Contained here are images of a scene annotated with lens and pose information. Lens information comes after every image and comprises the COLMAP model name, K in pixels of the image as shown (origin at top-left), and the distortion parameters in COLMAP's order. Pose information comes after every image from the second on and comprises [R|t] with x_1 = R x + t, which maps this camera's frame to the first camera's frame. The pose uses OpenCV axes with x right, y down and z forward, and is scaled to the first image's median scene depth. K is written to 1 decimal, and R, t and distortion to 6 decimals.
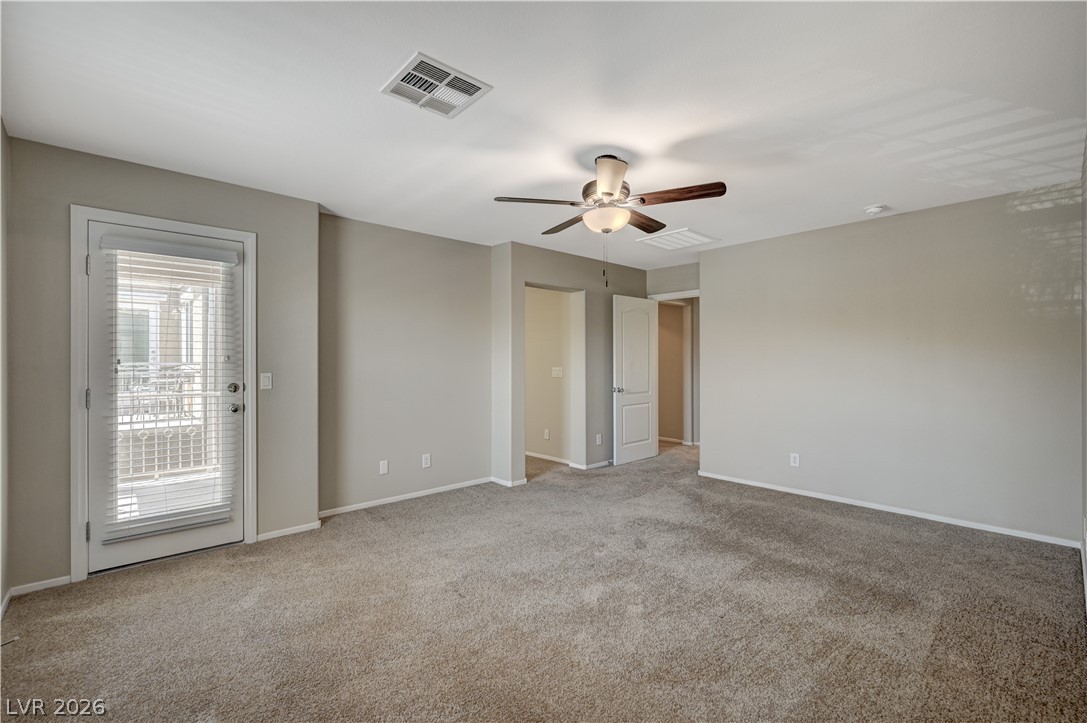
lens RADIAL K [[468.8, 0, 541.5], [0, 468.8, 359.5], [0, 0, 1]] dist [-0.003548, -0.000164]
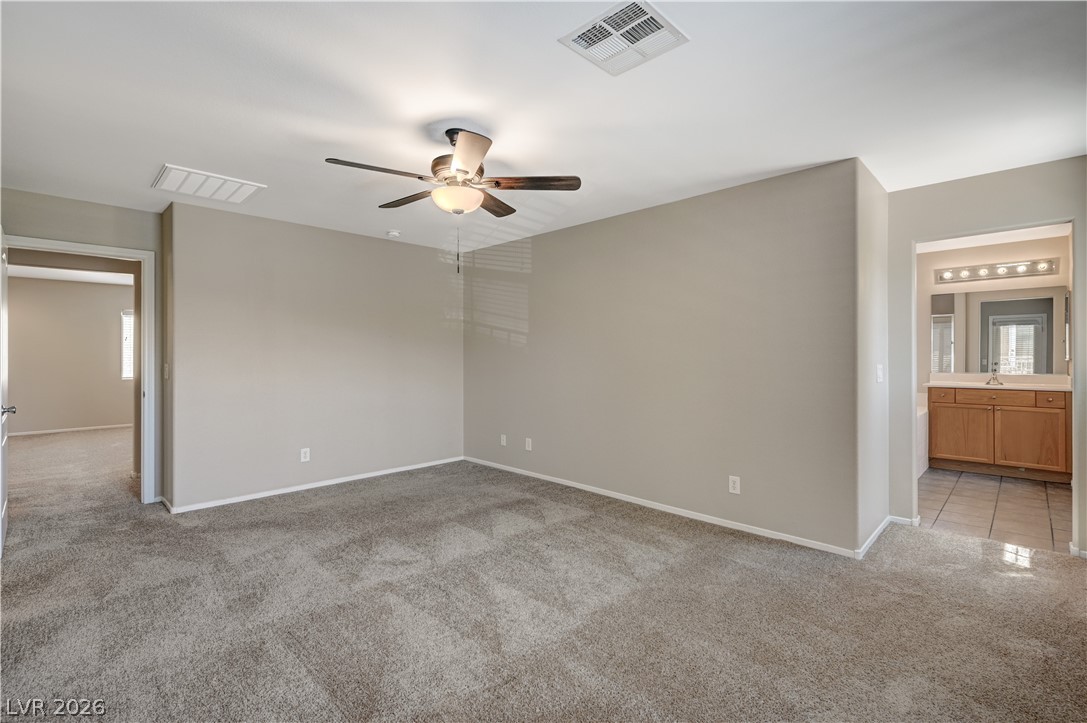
lens RADIAL K [[491.9, 0, 544.6], [0, 491.9, 357.6], [0, 0, 1]] dist [0.003124, 0.000179]
pose [[-0.051090, -0.005860, 0.998677, -0.646470], [-0.003696, 0.999977, 0.005678, 0.001664], [-0.998687, -0.003401, -0.051110, 0.686685]]
